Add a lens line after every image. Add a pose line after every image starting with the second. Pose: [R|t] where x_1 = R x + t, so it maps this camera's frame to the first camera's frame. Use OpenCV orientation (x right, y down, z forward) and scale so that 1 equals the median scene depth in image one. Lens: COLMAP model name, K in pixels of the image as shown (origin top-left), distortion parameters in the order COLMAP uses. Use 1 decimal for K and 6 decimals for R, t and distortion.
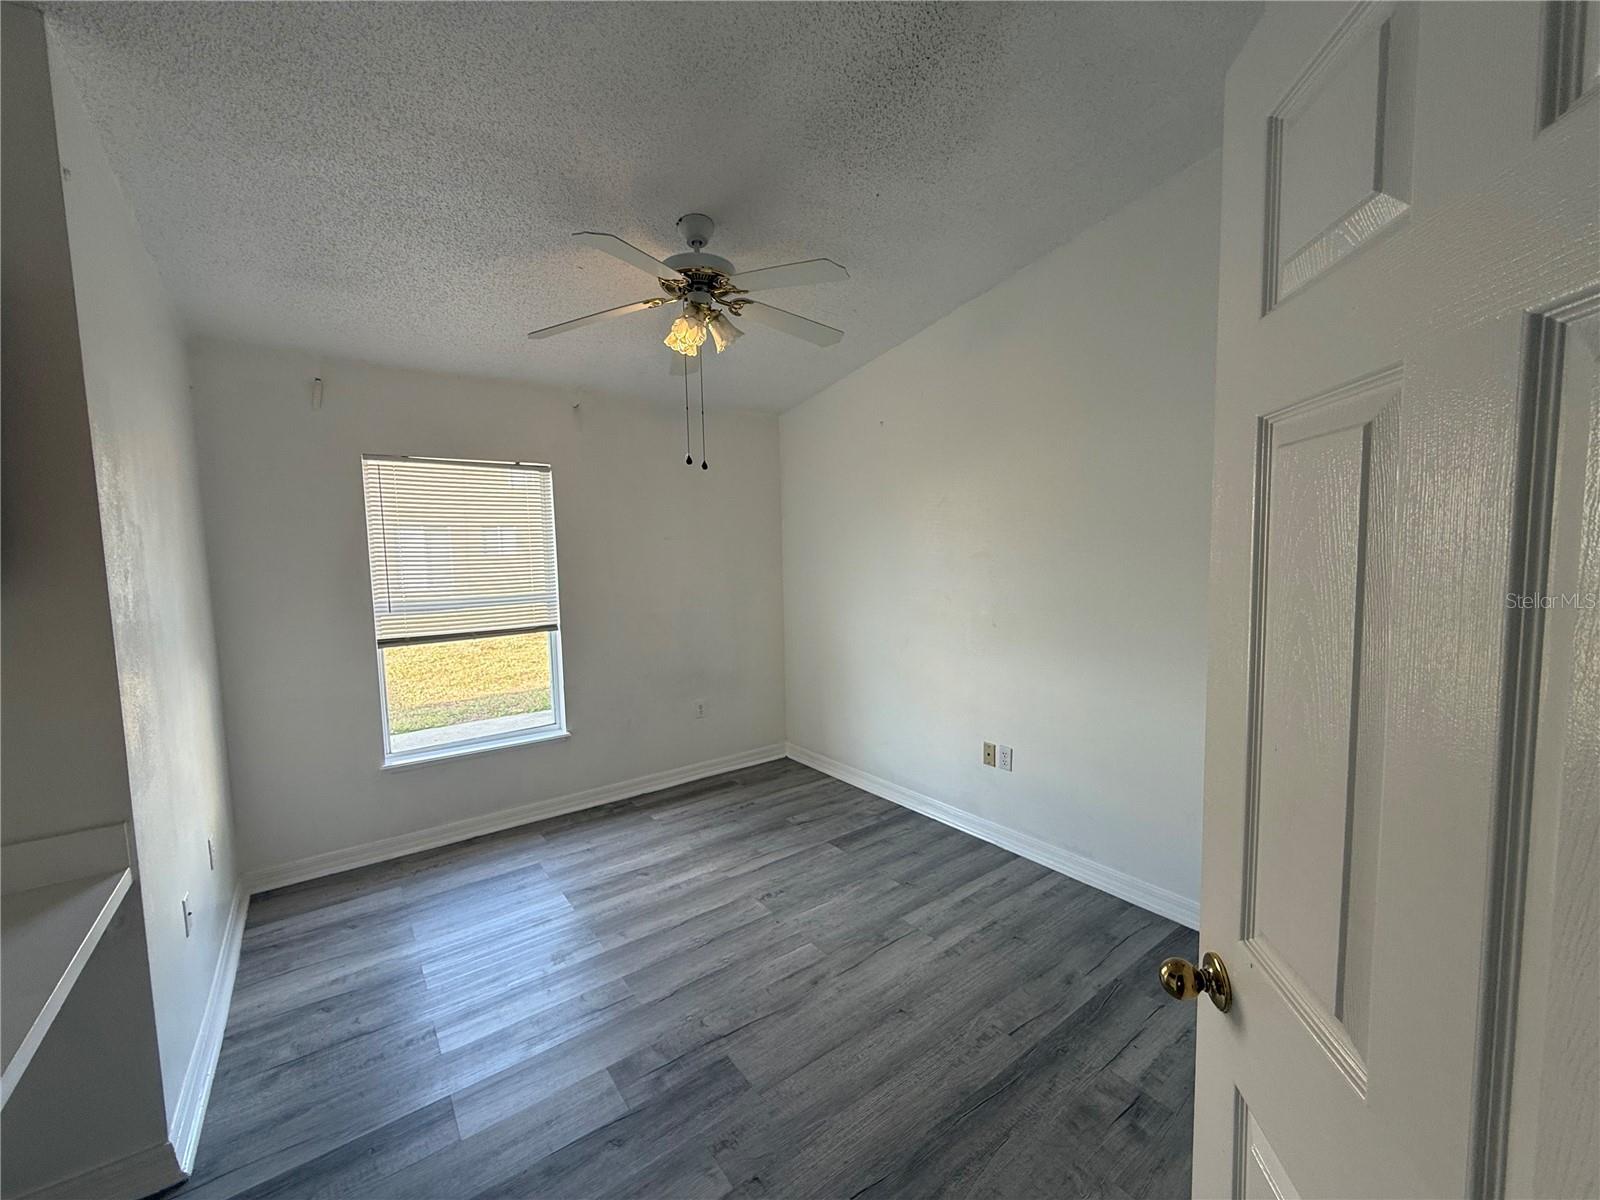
lens RADIAL K [[624.2, 0, 800.0], [0, 624.2, 600.0], [0, 0, 1]] dist [0.004613, -0.000443]
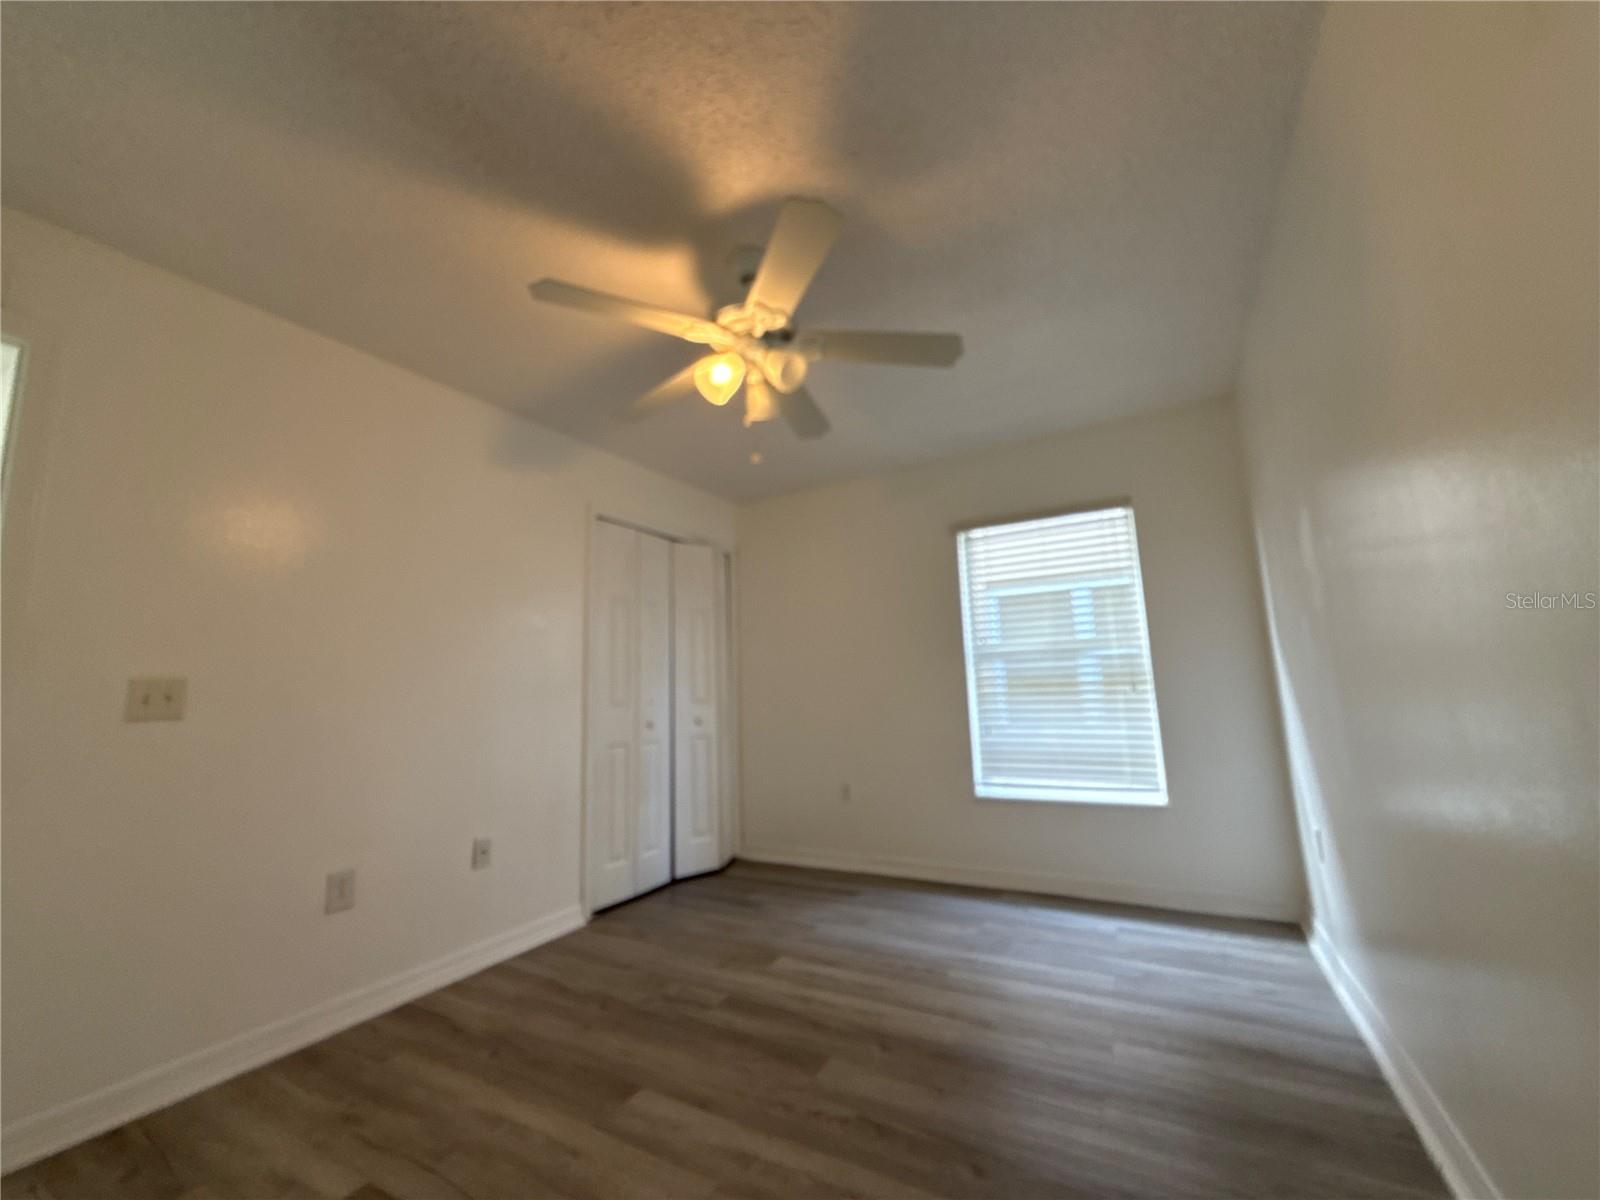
lens RADIAL K [[624.2, 0, 800.0], [0, 624.2, 600.0], [0, 0, 1]] dist [0.004613, -0.000443]
pose [[0.422578, -0.130405, -0.896896, 0.254490], [-0.040762, 0.985859, -0.162545, 0.116227], [0.905410, 0.105247, 0.411286, 0.209477]]
